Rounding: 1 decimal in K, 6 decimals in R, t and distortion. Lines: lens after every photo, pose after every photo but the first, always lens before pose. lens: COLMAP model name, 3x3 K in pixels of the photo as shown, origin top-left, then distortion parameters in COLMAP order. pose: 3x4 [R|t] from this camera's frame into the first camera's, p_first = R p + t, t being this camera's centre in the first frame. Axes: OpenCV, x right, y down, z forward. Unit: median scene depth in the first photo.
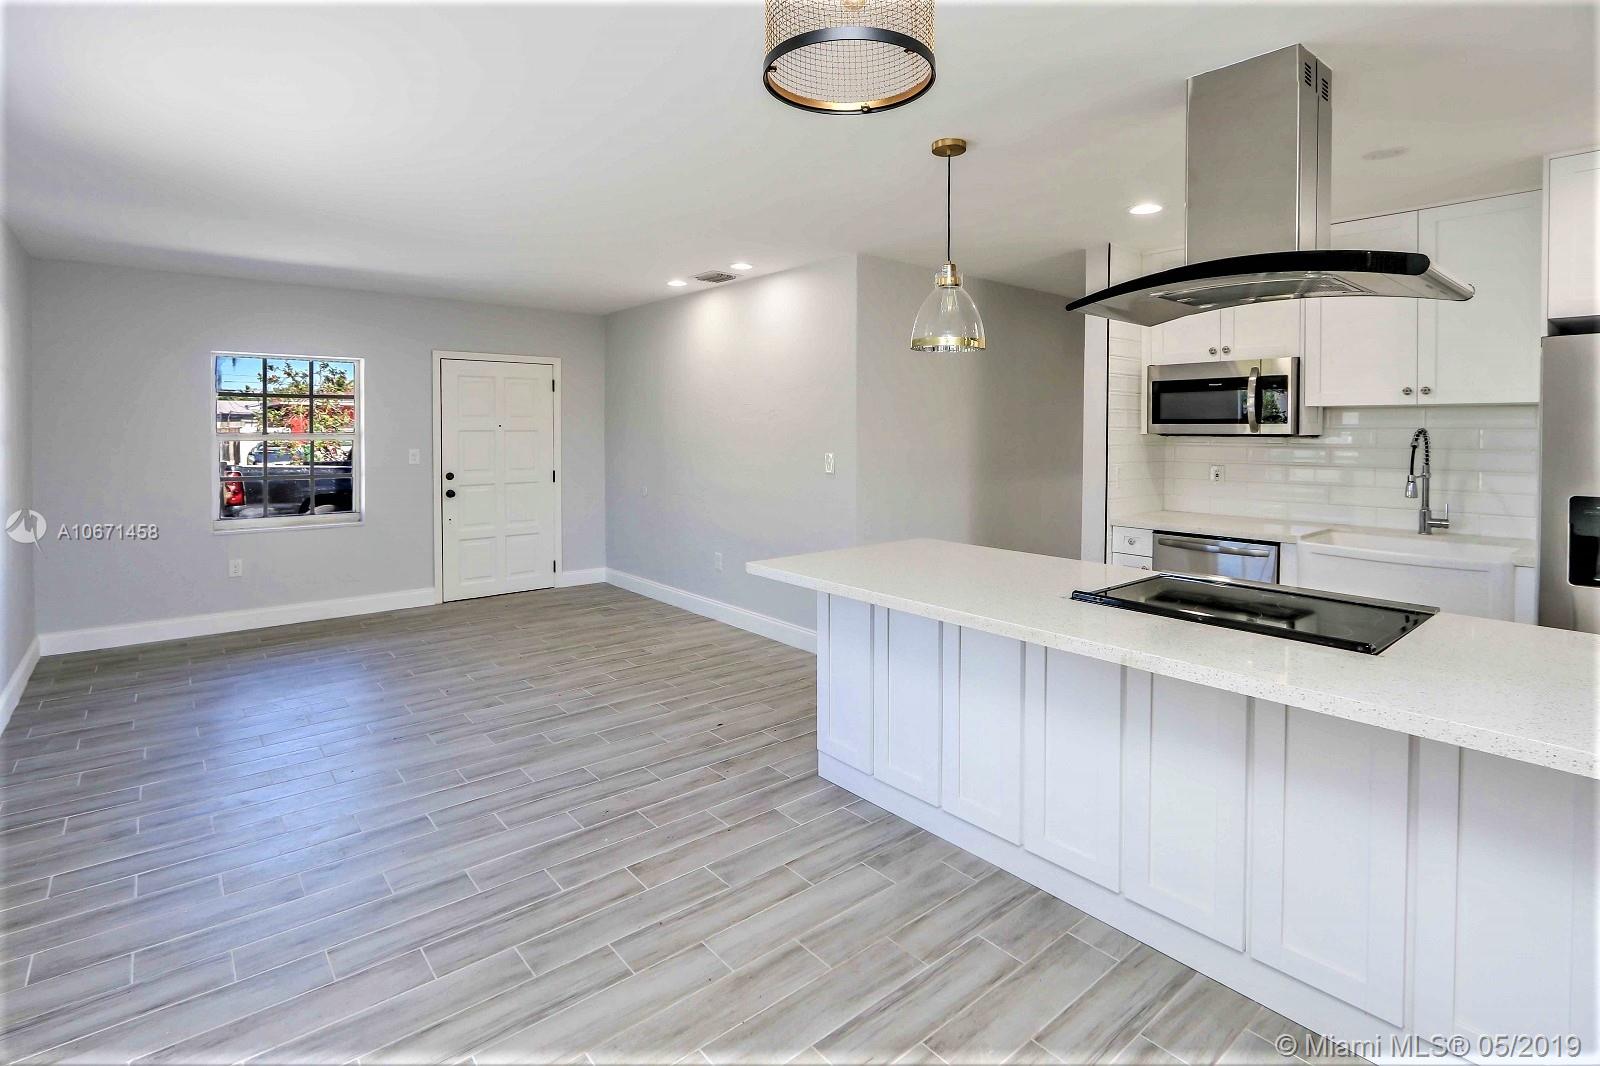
lens RADIAL K [[770.8, 0, 828.8], [0, 770.8, 446.7], [0, 0, 1]] dist [-0.012346, -0.000111]
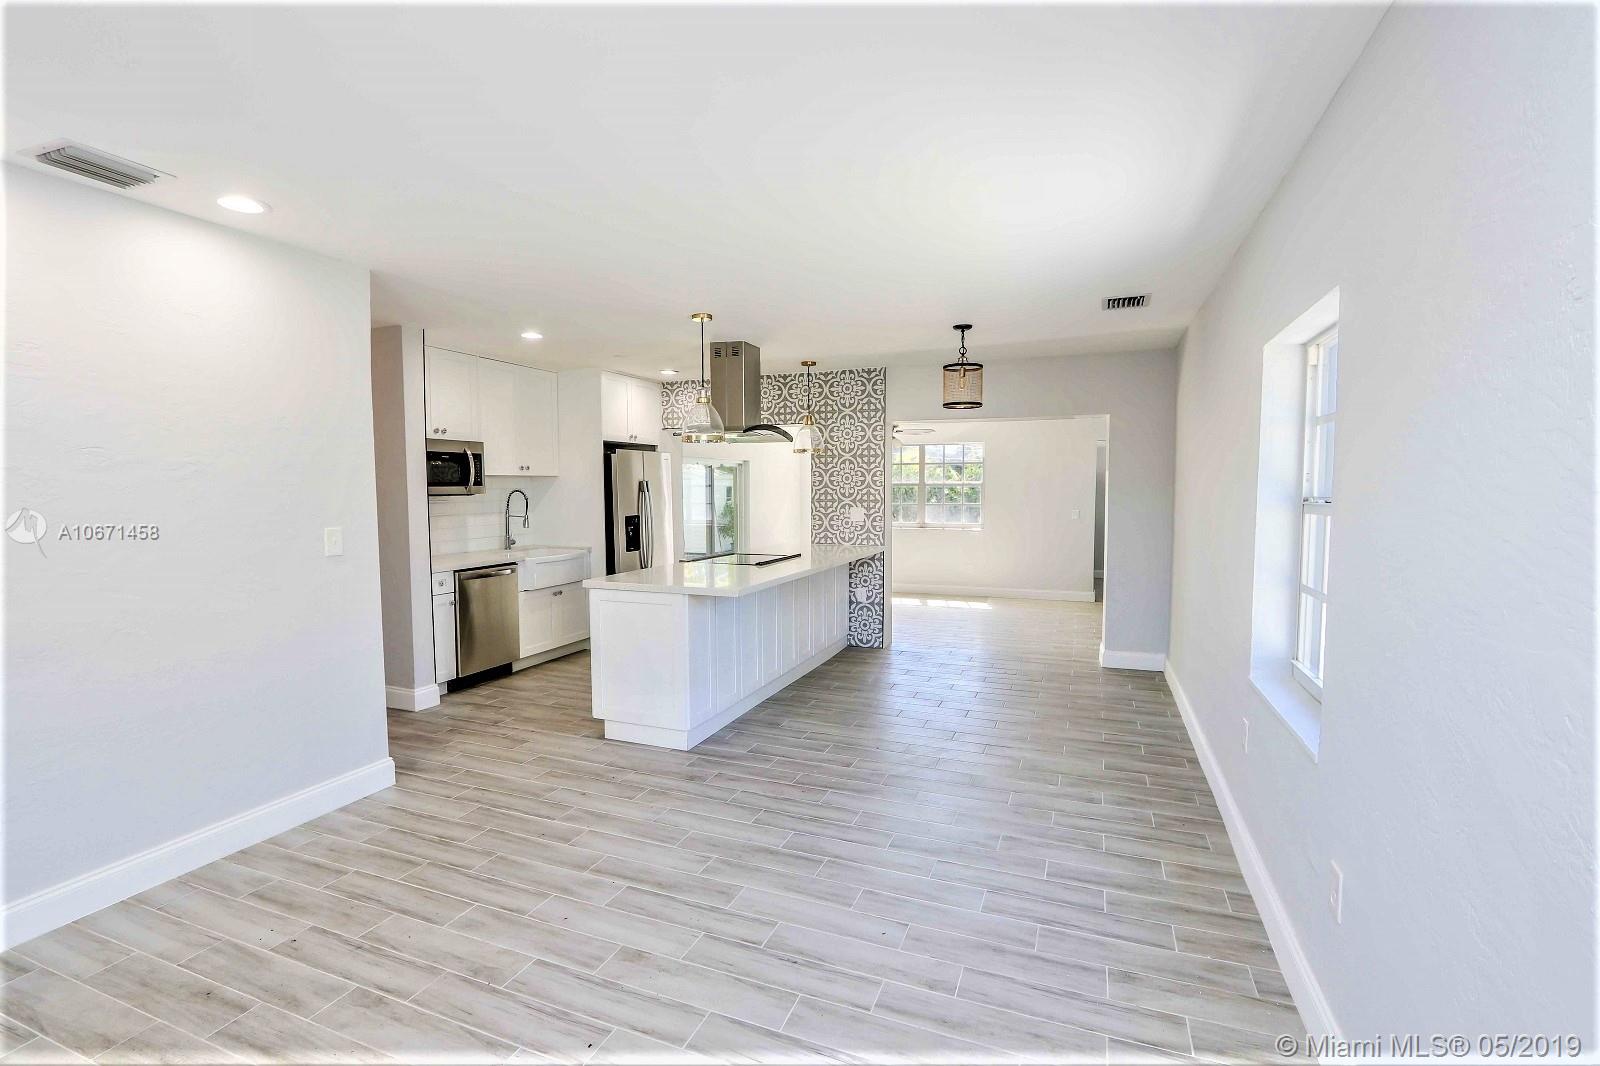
lens RADIAL K [[759.0, 0, 794.5], [0, 759.0, 526.0], [0, 0, 1]] dist [-0.012729, -0.000358]
pose [[-0.452719, -0.048045, 0.890358, -1.296169], [0.025482, 0.997442, 0.066781, -0.046609], [-0.891289, 0.052921, -0.450337, 1.459320]]
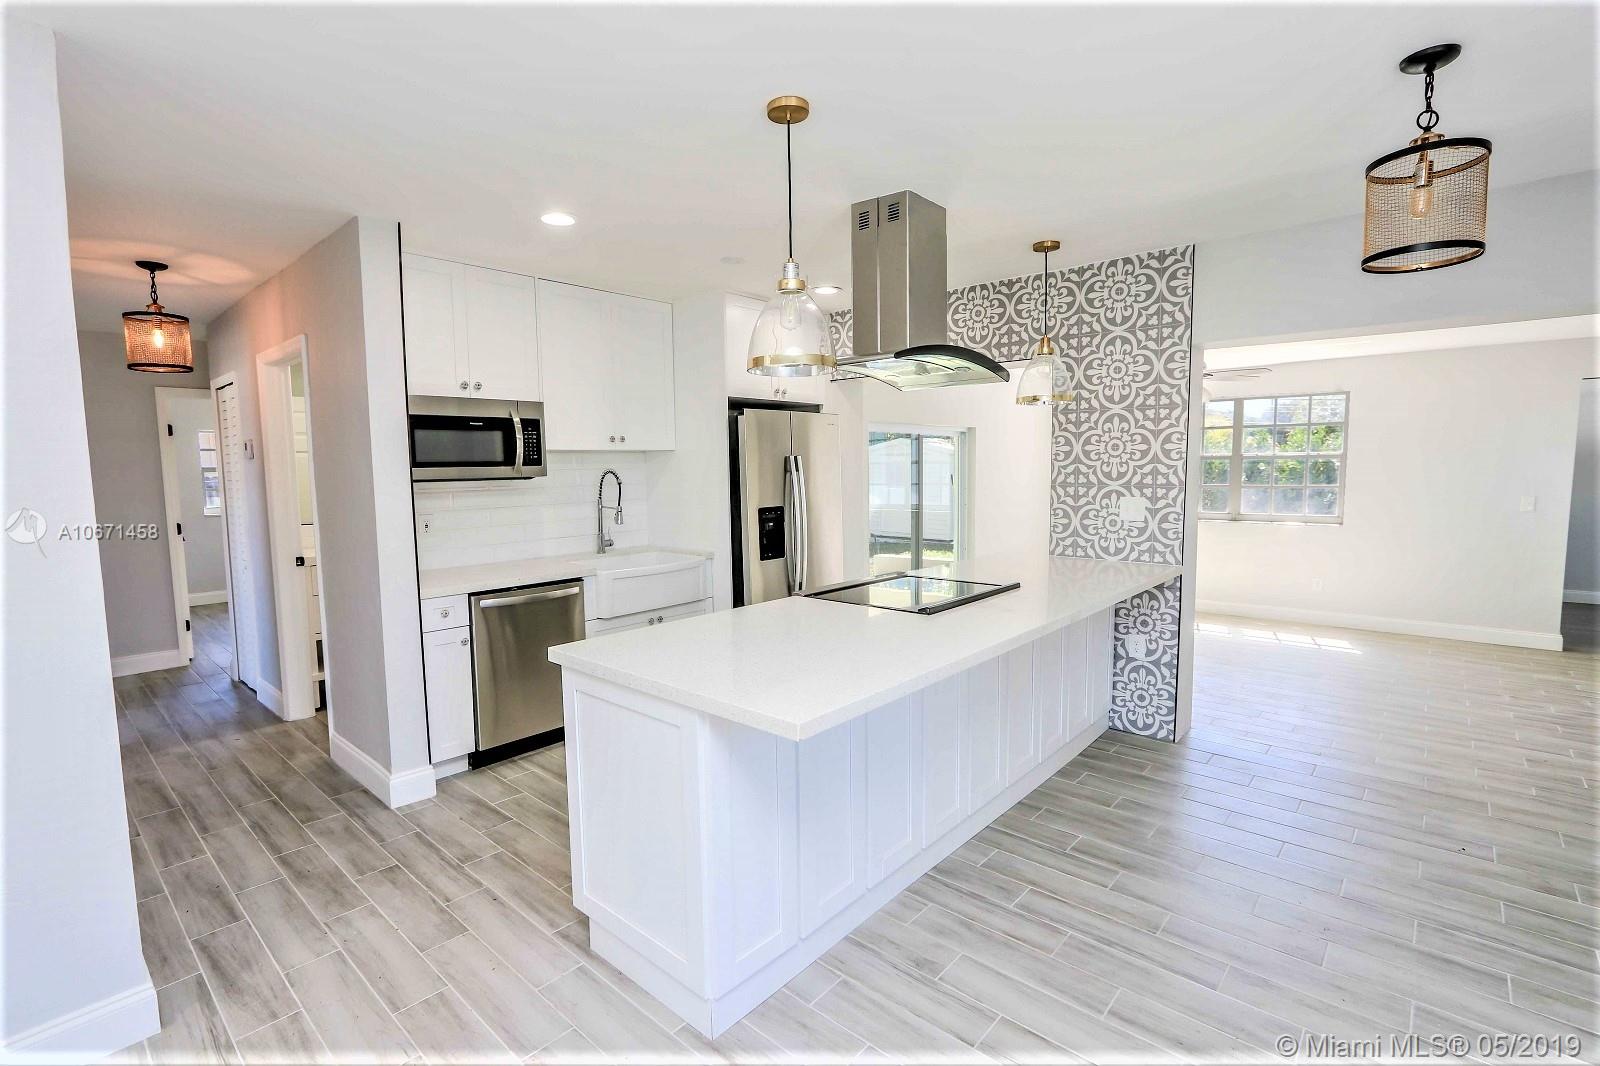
lens RADIAL K [[750.9, 0, 788.5], [0, 750.9, 532.4], [0, 0, 1]] dist [-0.008751, 0.000417]
pose [[-0.120812, -0.089152, 0.988664, -0.592287], [0.038400, 0.994794, 0.094397, -0.030531], [-0.991932, 0.049369, -0.116759, 1.024157]]
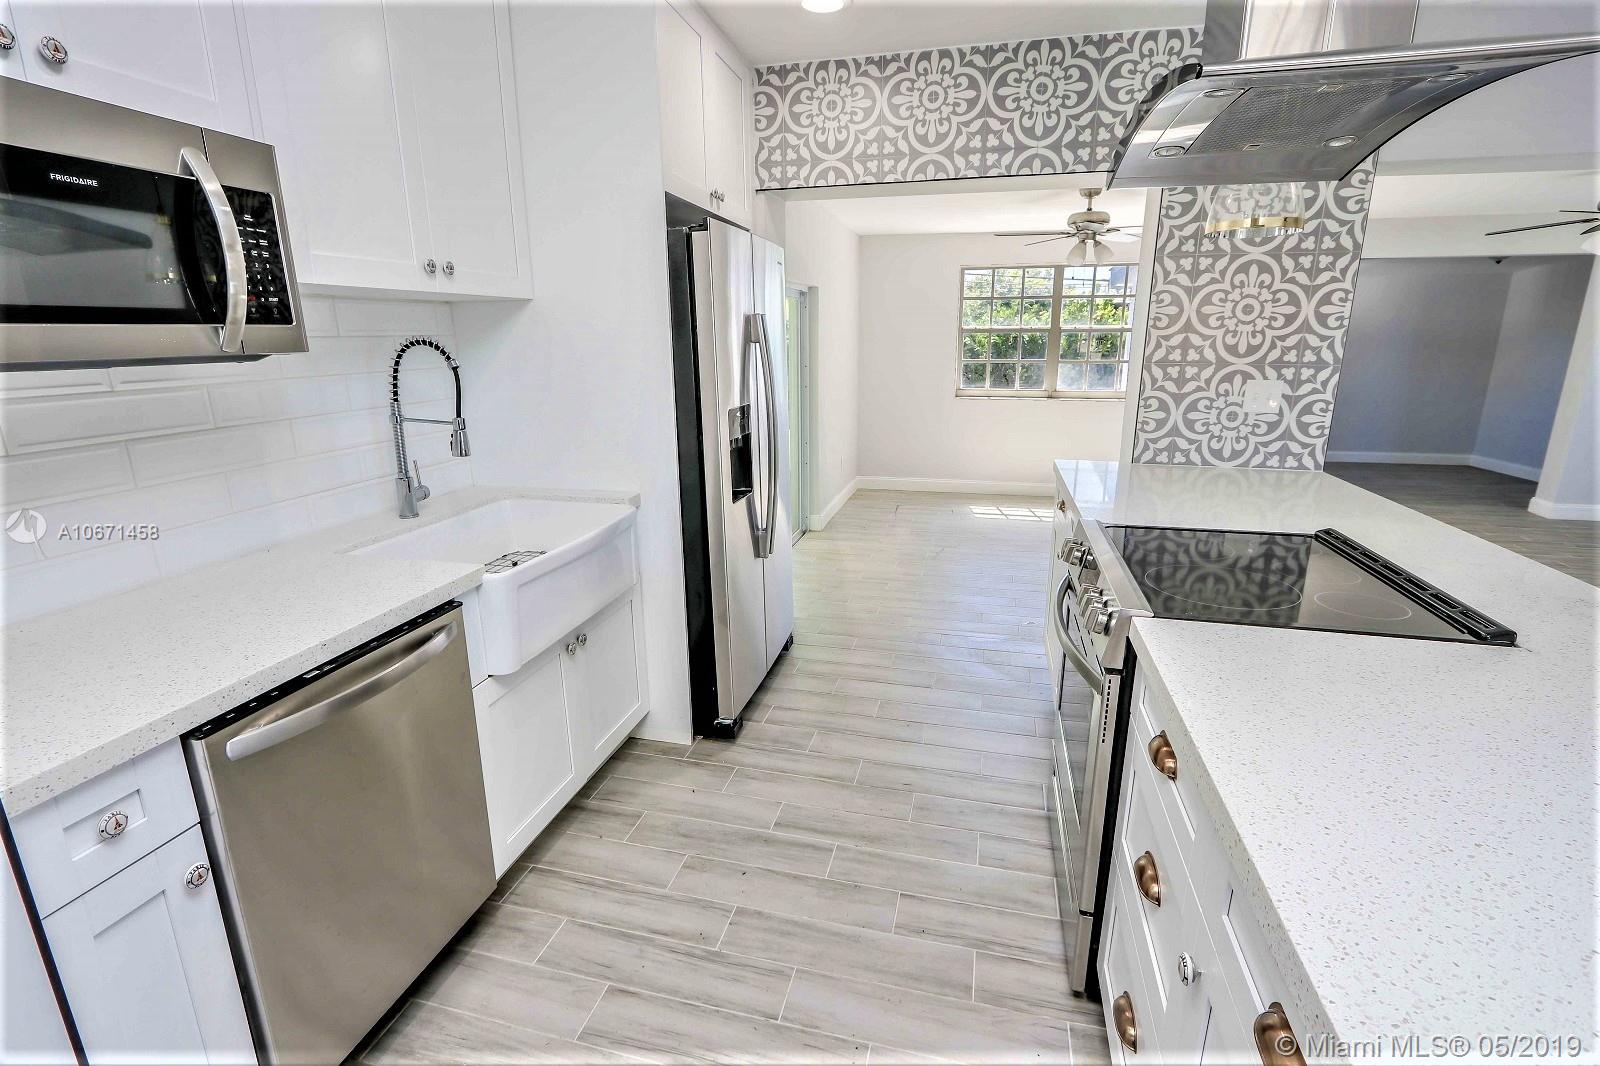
lens RADIAL K [[762.3, 0, 800.0], [0, 762.3, 533.0], [0, 0, 1]] dist [-0.005041, -0.000404]
pose [[-0.569470, -0.207585, 0.795370, 0.145115], [0.024861, 0.962796, 0.269082, -0.033620], [-0.821636, 0.173008, -0.543122, 1.316624]]
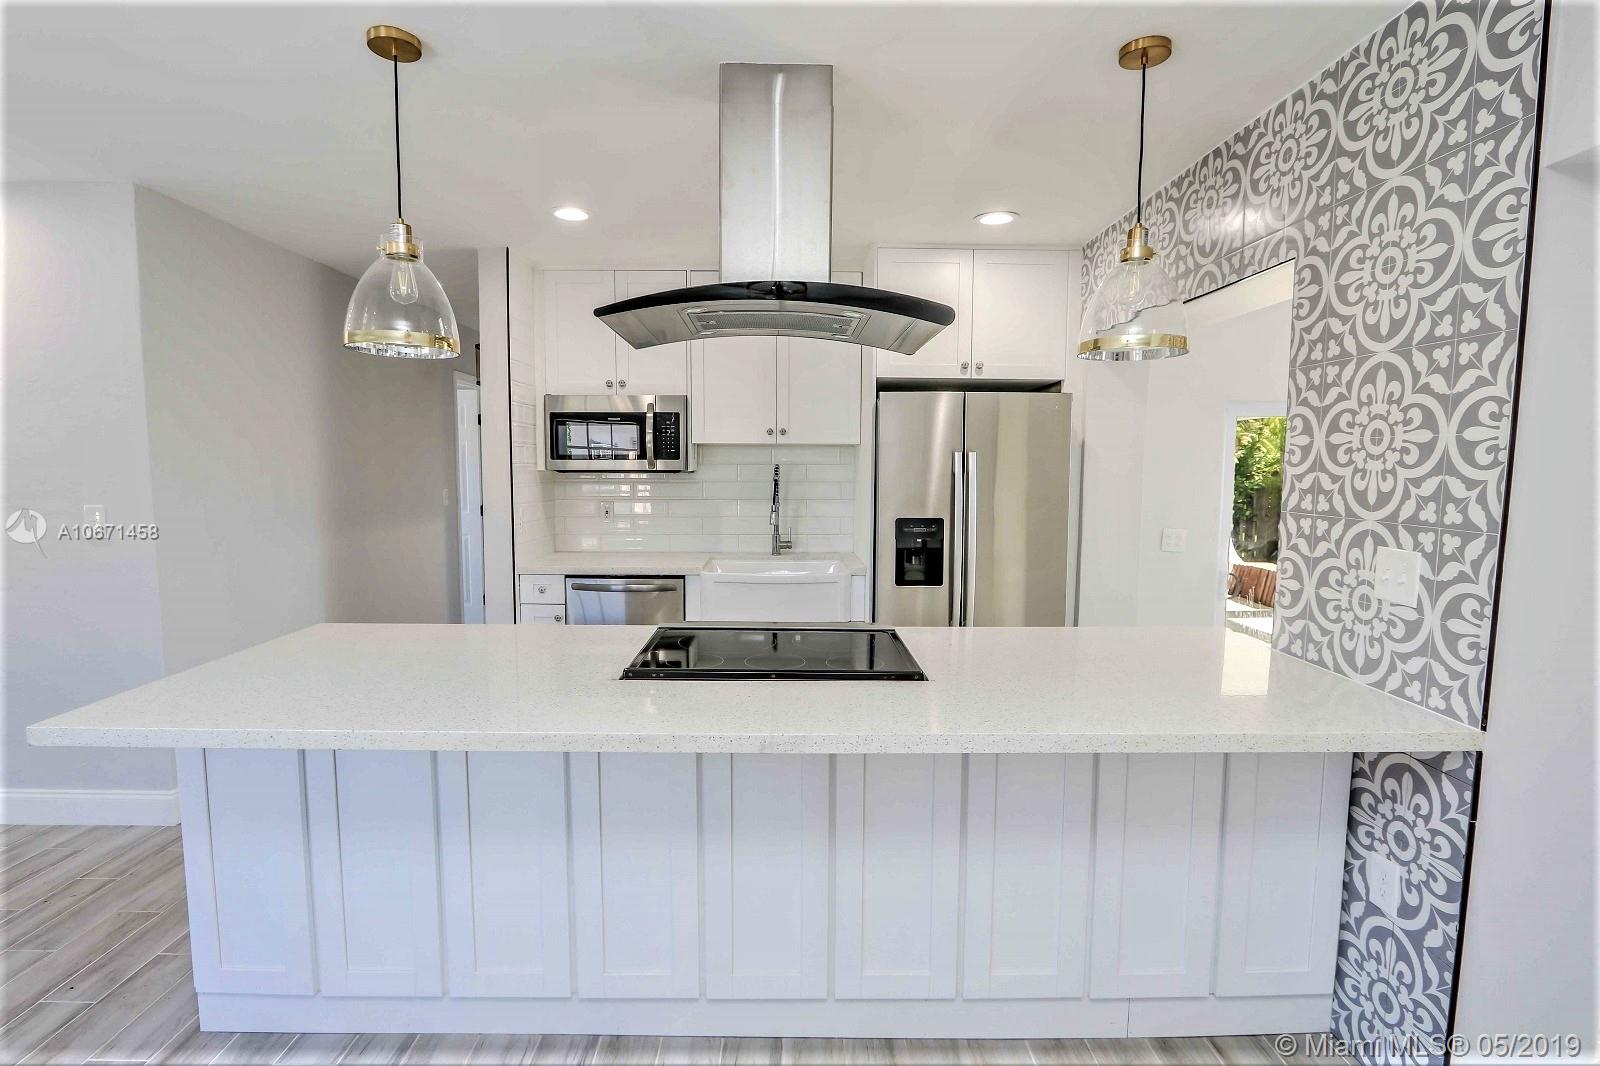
lens RADIAL K [[775.1, 0, 783.9], [0, 775.1, 532.3], [0, 0, 1]] dist [-0.009483, -0.000282]
pose [[0.658566, -0.065068, 0.749704, -0.131304], [0.014469, 0.997165, 0.073836, -0.009696], [-0.752384, -0.037779, 0.657641, 0.254233]]
